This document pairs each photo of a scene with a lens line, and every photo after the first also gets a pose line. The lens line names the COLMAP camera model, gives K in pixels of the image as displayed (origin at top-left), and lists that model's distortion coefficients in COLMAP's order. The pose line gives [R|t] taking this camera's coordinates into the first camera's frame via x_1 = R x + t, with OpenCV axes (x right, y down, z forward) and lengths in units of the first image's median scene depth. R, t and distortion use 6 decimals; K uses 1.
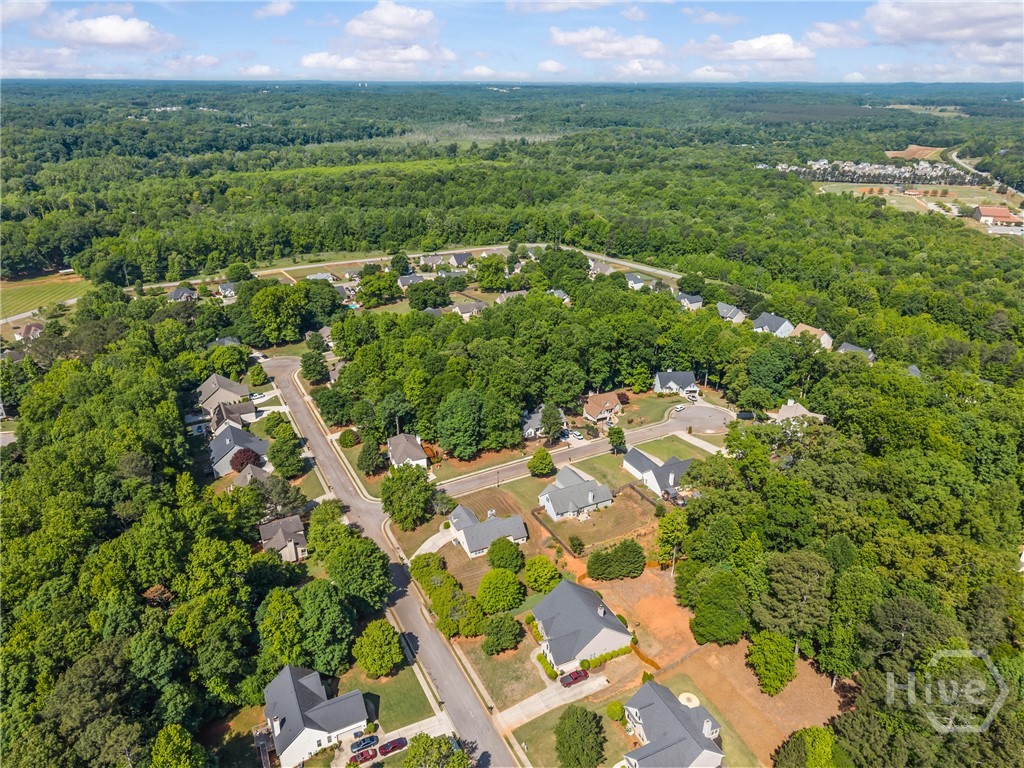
lens RADIAL K [[683.8, 0, 510.3], [0, 683.8, 385.1], [0, 0, 1]] dist [0.029165, -0.030800]
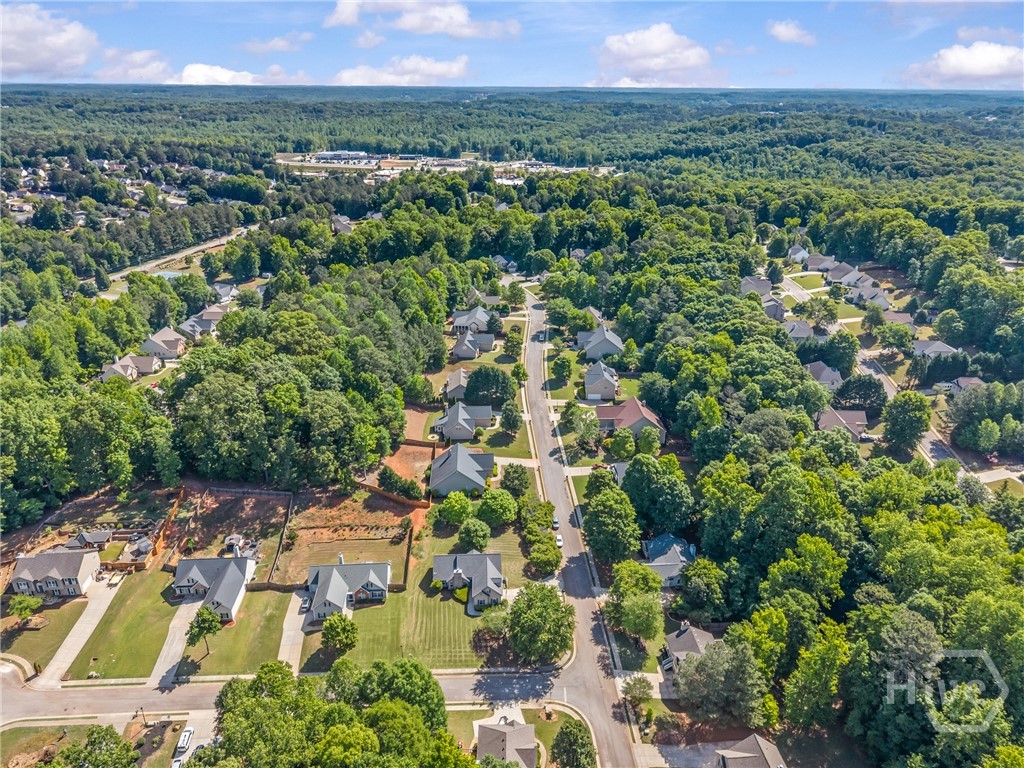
lens RADIAL K [[683.8, 0, 510.3], [0, 683.8, 385.1], [0, 0, 1]] dist [0.029165, -0.030800]
pose [[-0.923894, -0.167120, 0.344224, -0.155859], [0.143297, 0.683016, 0.716209, -0.264799], [-0.354803, 0.711028, -0.607086, 0.592905]]
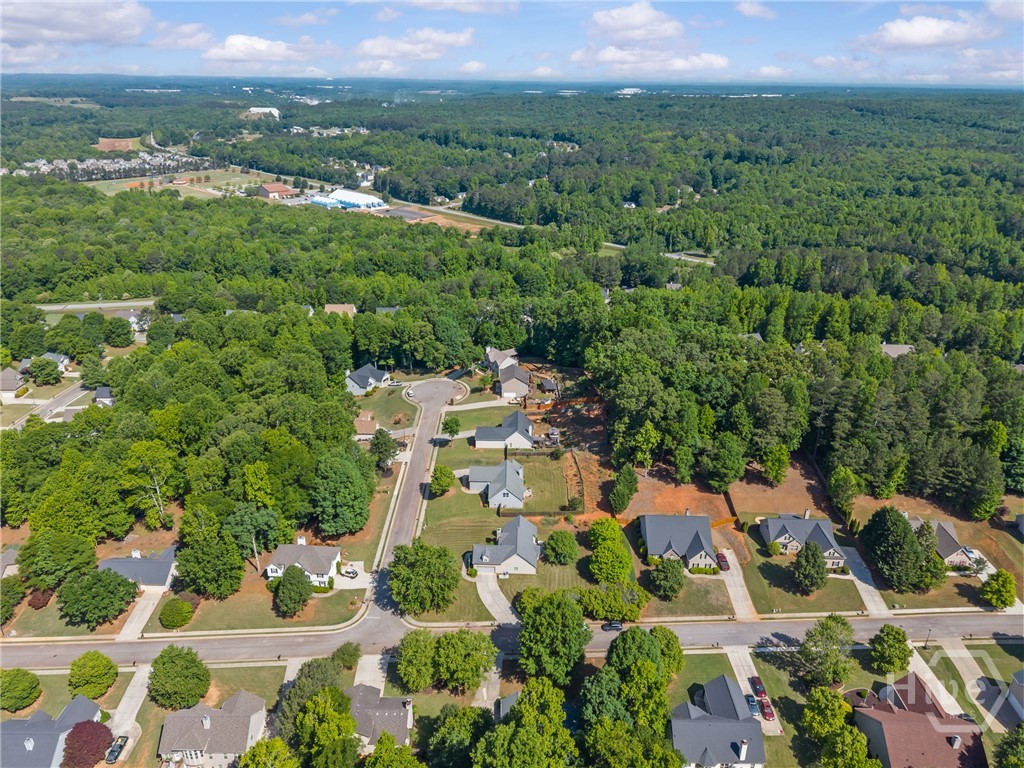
lens RADIAL K [[683.8, 0, 510.3], [0, 683.8, 385.1], [0, 0, 1]] dist [0.029165, -0.030800]
pose [[0.452516, -0.362665, 0.814680, -0.322111], [0.353573, 0.911658, 0.209442, -0.086785], [-0.818667, 0.193273, 0.540768, 0.189688]]
